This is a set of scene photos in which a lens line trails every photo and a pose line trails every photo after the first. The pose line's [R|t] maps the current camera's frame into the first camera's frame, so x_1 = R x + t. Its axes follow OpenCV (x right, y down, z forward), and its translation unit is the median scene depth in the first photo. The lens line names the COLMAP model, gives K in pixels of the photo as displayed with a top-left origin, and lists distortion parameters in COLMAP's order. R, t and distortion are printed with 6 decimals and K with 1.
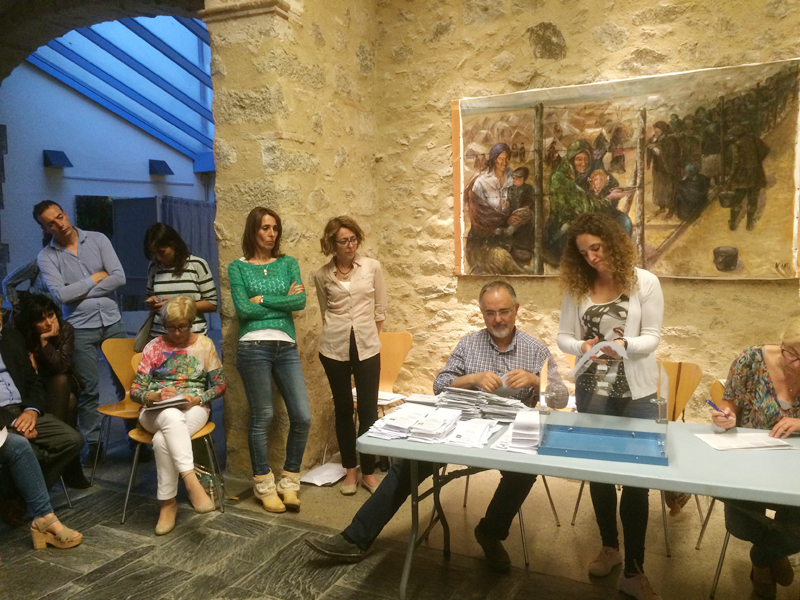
lens RADIAL K [[671.1, 0, 400.0], [0, 671.1, 300.0], [0, 0, 1]] dist [0.064393, -0.086852]
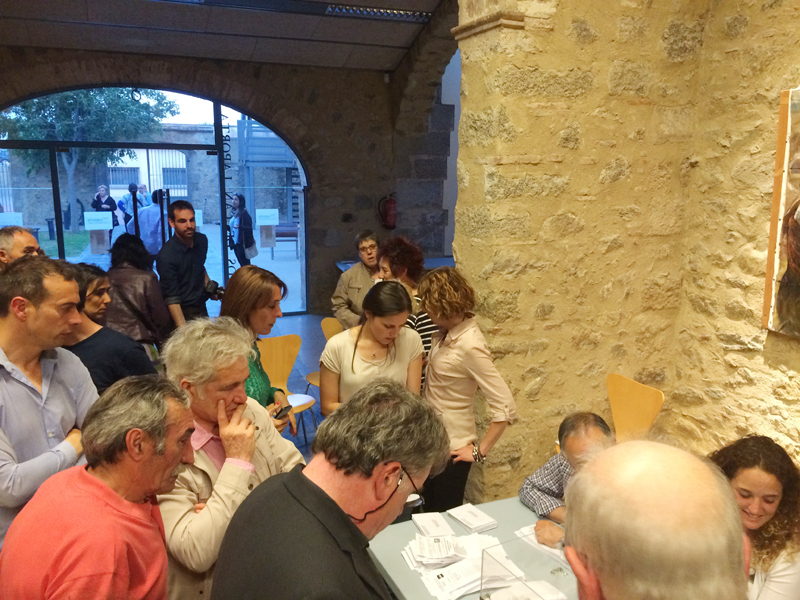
lens RADIAL K [[671.1, 0, 400.0], [0, 671.1, 300.0], [0, 0, 1]] dist [0.064393, -0.086852]
pose [[0.717069, 0.155152, -0.679514, 0.298987], [-0.087994, 0.987261, 0.132563, -0.130858], [0.691425, -0.035264, 0.721587, 0.184285]]
